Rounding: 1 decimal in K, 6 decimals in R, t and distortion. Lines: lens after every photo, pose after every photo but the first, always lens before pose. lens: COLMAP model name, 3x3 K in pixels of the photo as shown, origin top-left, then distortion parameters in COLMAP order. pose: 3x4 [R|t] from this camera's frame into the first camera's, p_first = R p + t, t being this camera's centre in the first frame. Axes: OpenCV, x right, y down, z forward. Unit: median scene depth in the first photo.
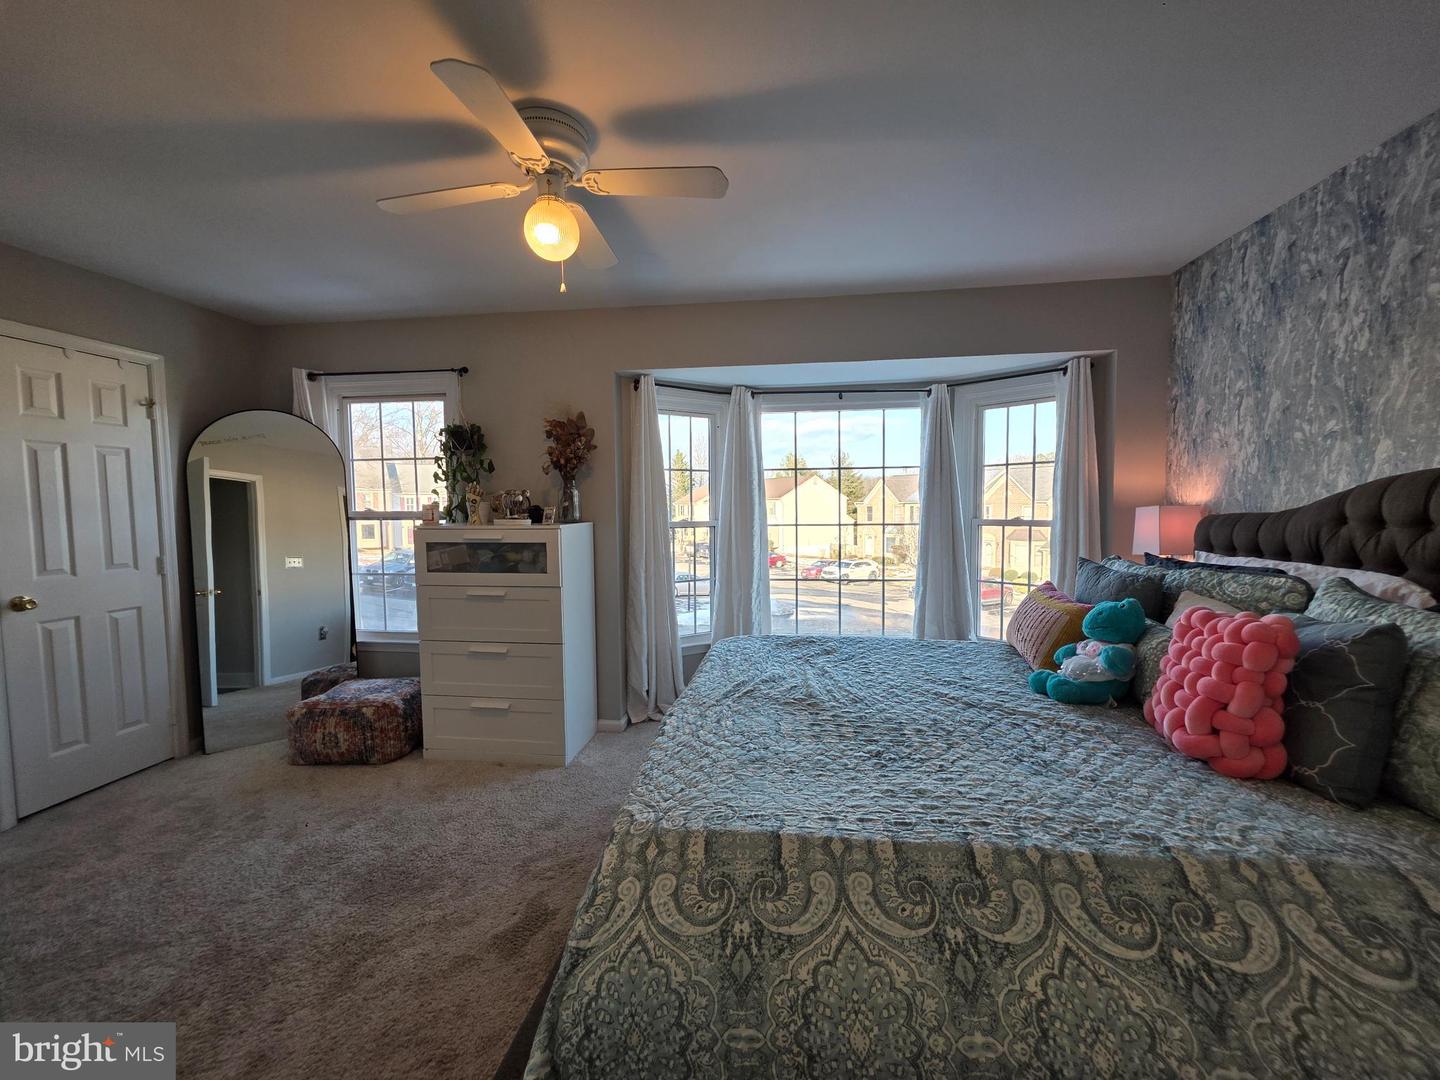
lens RADIAL K [[578.7, 0, 720.0], [0, 578.7, 540.1], [0, 0, 1]] dist [0.002583, 0.000758]
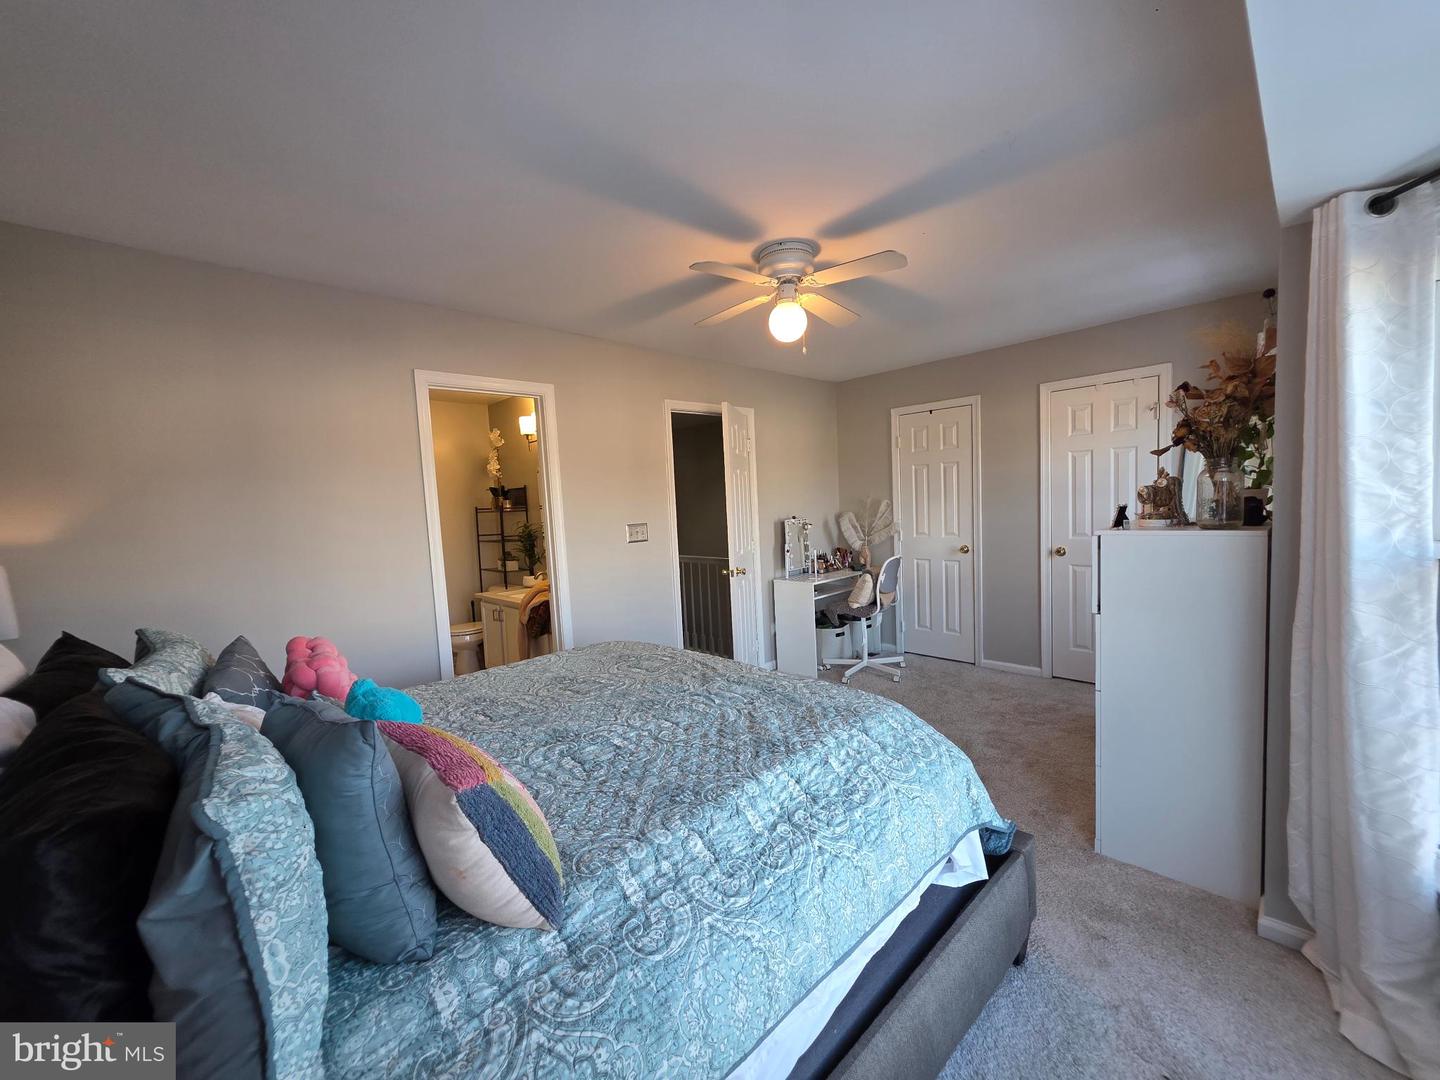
lens RADIAL K [[578.7, 0, 722.5], [0, 578.7, 539.6], [0, 0, 1]] dist [0.002583, 0.000758]
pose [[-0.620275, 0.092189, -0.778948, 0.568590], [0.007417, 0.993714, 0.111700, -0.095564], [0.784349, 0.063507, -0.617060, 1.039191]]
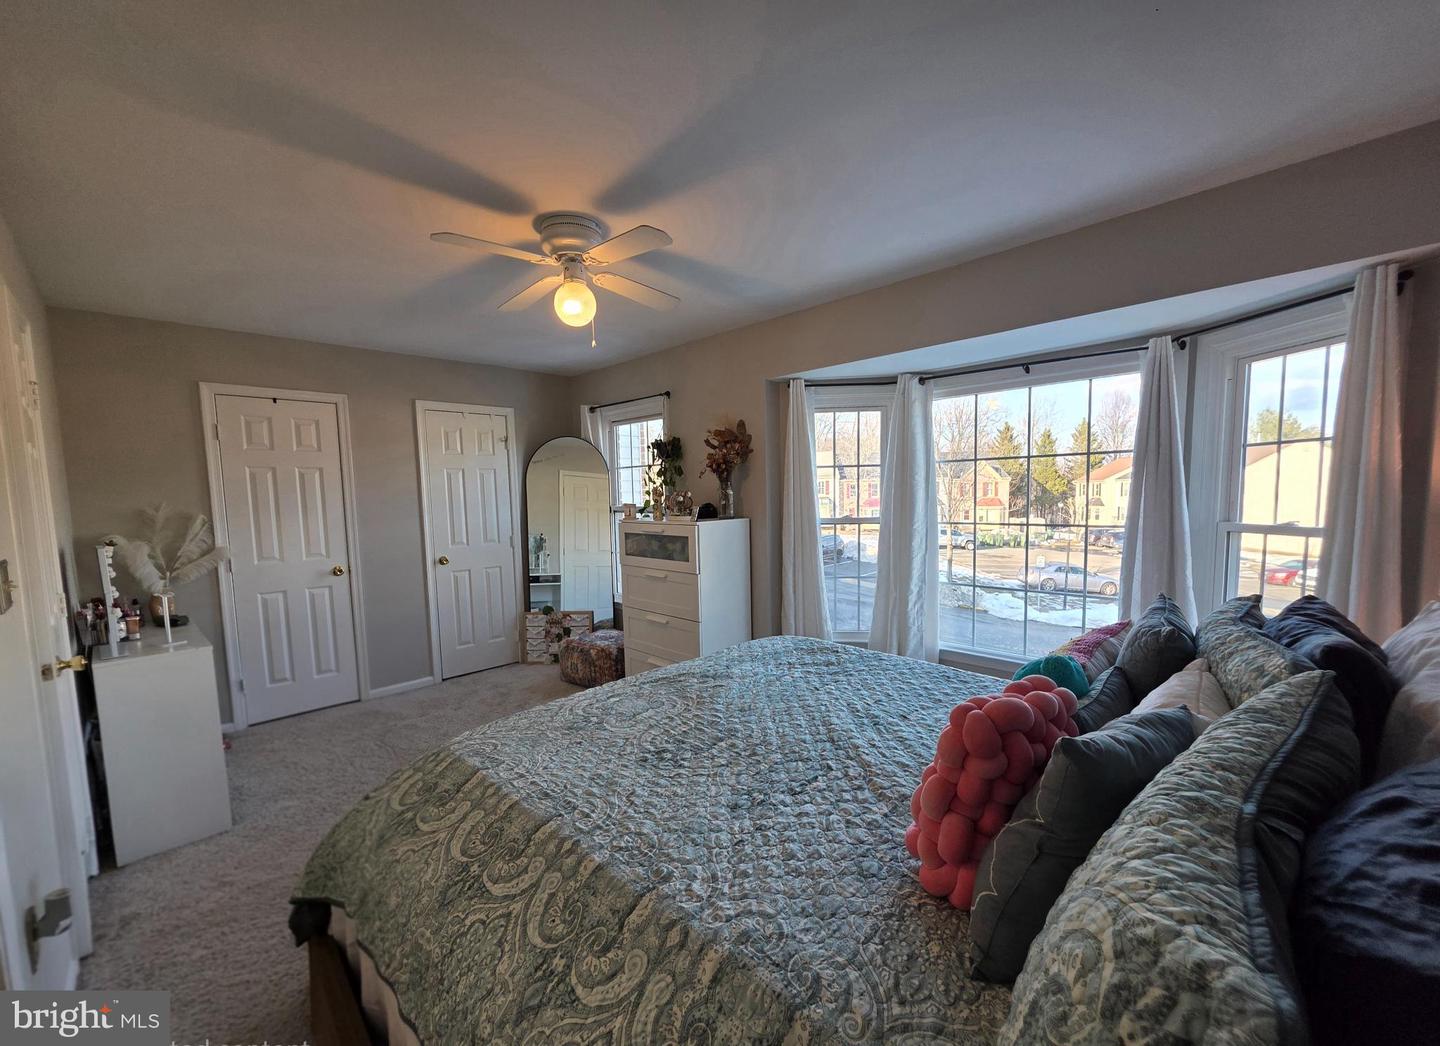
lens RADIAL K [[576.9, 0, 721.7], [0, 576.9, 543.2], [0, 0, 1]] dist [0.000030, -0.000375]
pose [[0.794374, 0.045584, -0.605717, 0.456317], [-0.021294, 0.998657, 0.047230, -0.037662], [0.607056, -0.024620, 0.794277, 0.090940]]
